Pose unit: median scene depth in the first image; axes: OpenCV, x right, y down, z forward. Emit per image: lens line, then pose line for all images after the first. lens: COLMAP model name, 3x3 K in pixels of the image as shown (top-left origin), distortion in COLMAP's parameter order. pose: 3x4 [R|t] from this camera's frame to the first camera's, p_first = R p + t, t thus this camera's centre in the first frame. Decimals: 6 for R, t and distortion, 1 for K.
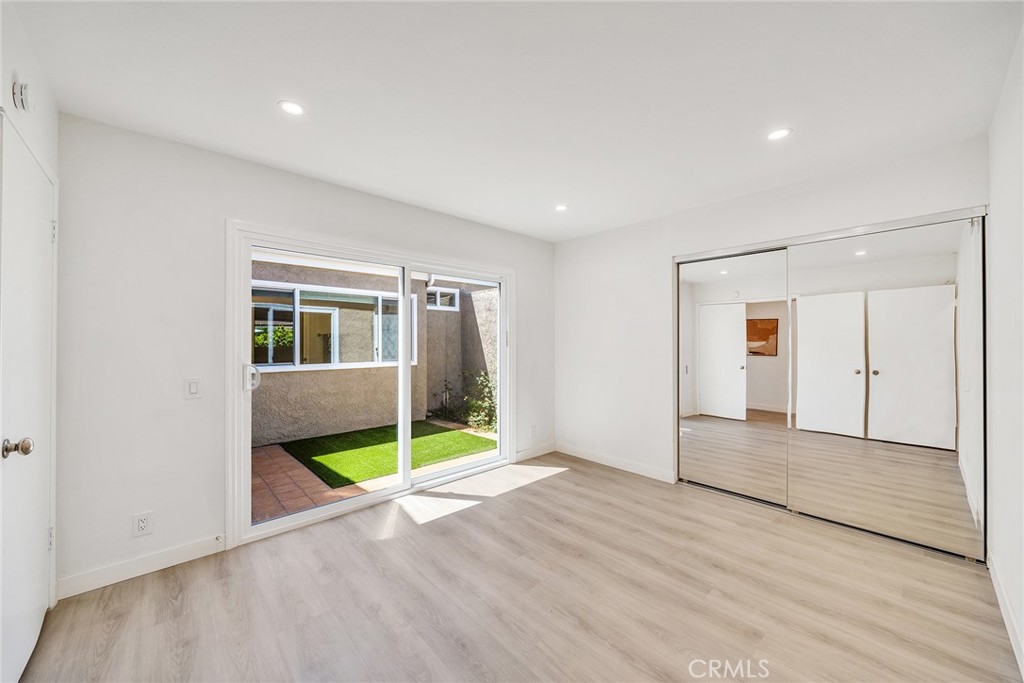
lens RADIAL K [[360.3, 0, 512.0], [0, 360.3, 341.5], [0, 0, 1]] dist [0.008028, 0.000004]
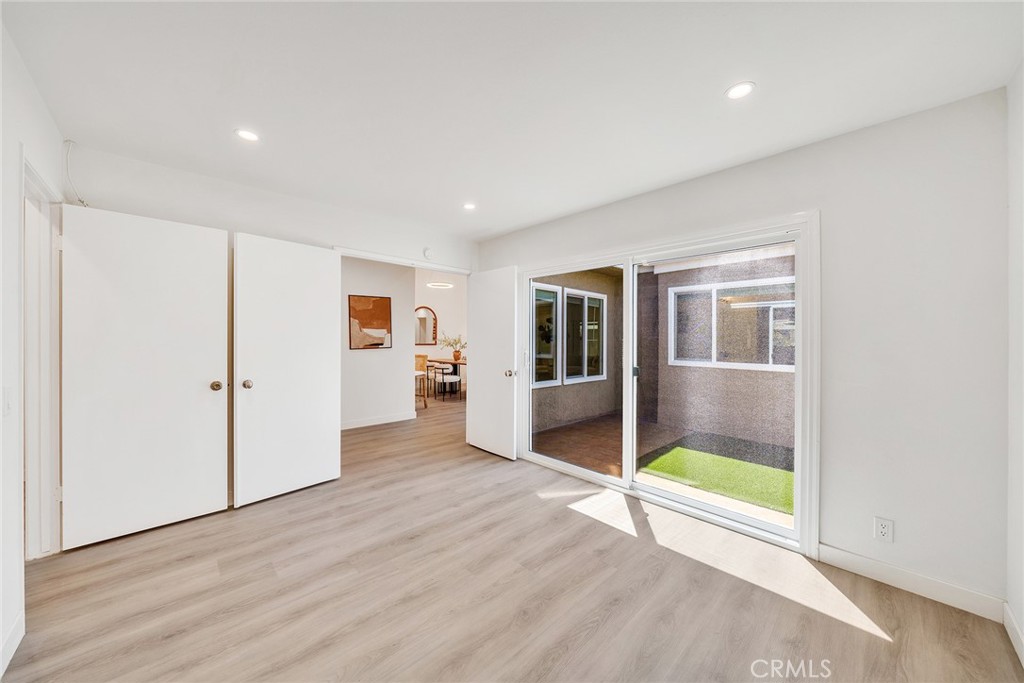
lens RADIAL K [[347.7, 0, 509.5], [0, 347.7, 336.9], [0, 0, 1]] dist [-0.007347, 0.000037]
pose [[0.047084, -0.009335, -0.998847, 0.696526], [-0.007693, 0.999923, -0.009707, 0.013192], [0.998861, 0.008142, 0.047008, 0.701054]]
